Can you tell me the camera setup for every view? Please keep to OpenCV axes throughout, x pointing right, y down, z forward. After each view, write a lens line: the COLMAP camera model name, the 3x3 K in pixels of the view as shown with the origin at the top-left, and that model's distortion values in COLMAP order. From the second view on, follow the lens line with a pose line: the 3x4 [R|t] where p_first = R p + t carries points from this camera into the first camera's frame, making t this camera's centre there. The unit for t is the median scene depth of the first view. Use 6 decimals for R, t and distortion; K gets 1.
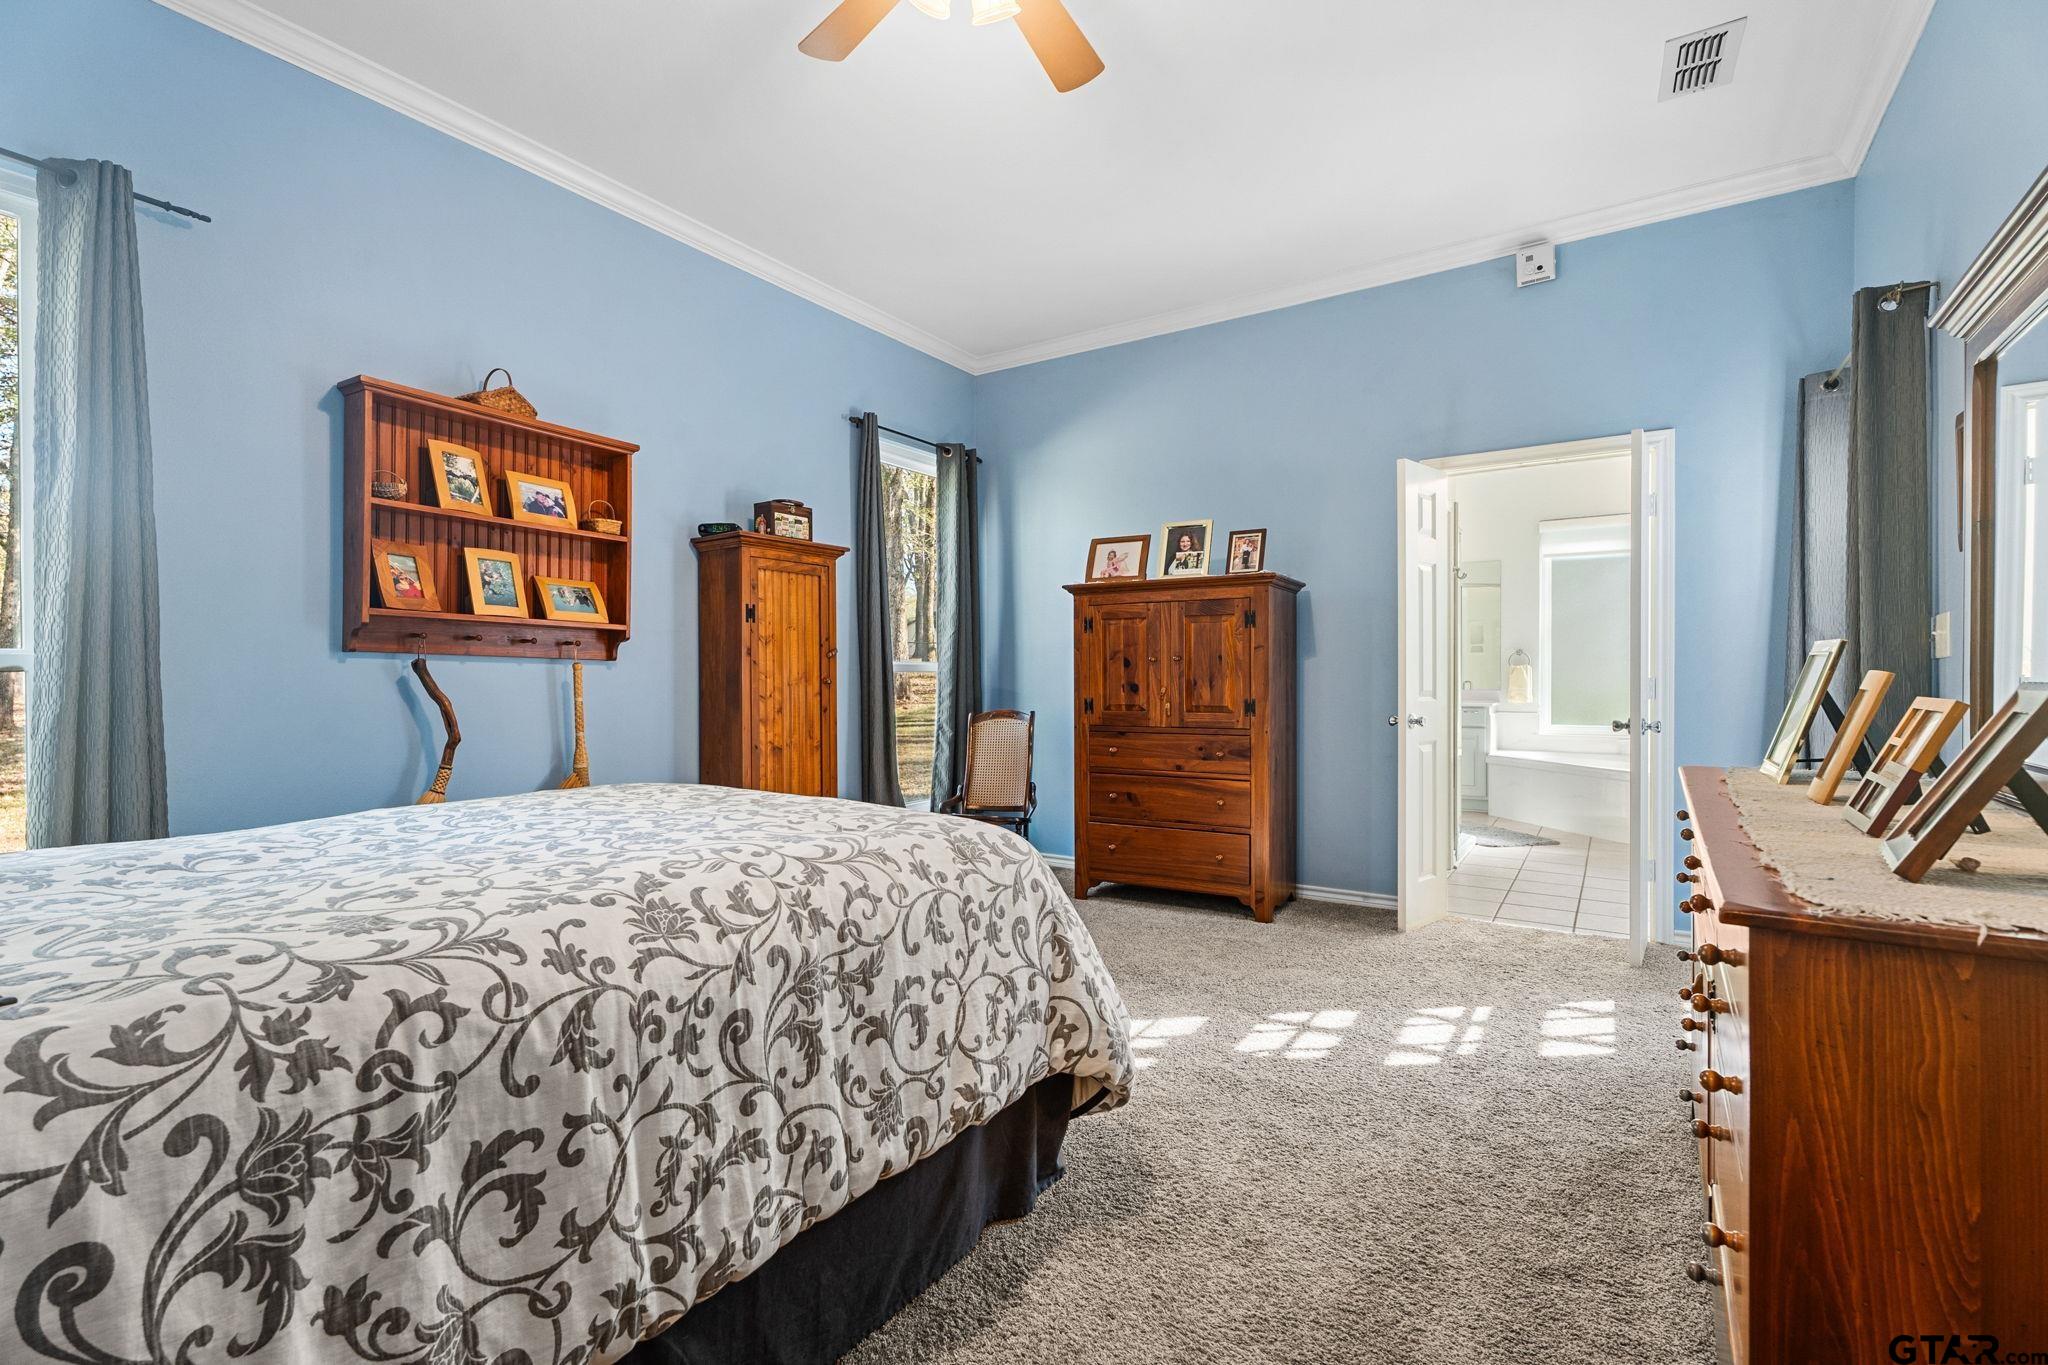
lens RADIAL K [[916.6, 0, 1024.0], [0, 916.6, 682.5], [0, 0, 1]] dist [0.002359, 0.000206]
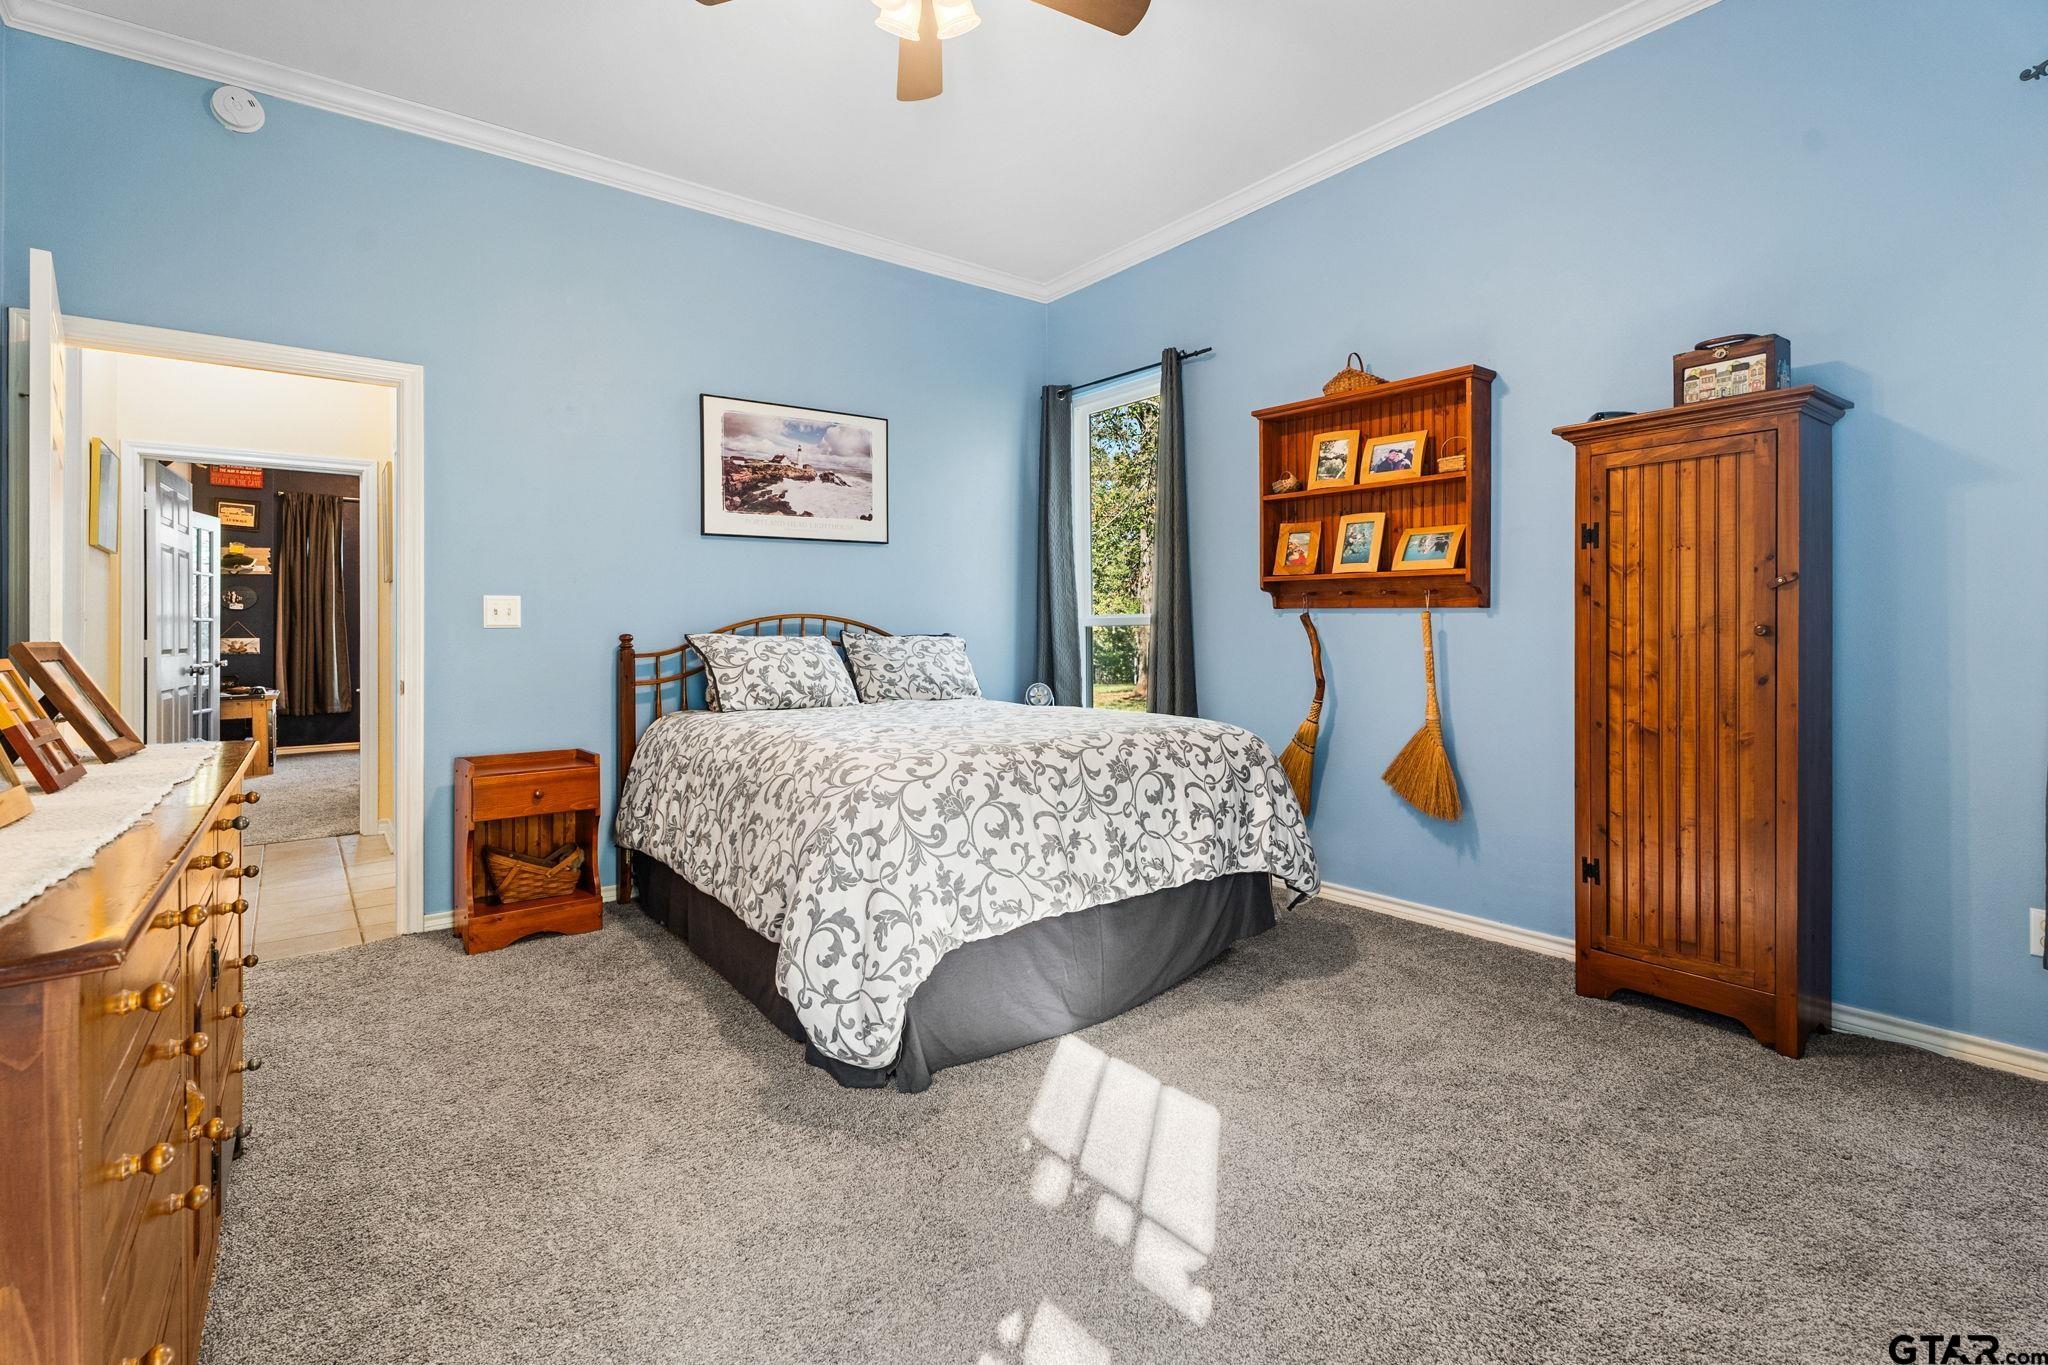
lens RADIAL K [[920.8, 0, 1024.3], [0, 920.8, 619.6], [0, 0, 1]] dist [0.000698, 0.000028]
pose [[-0.313523, -0.006526, -0.949558, 0.592130], [0.003757, 0.999960, -0.008113, -0.006888], [0.949573, -0.006111, -0.313486, 0.918297]]
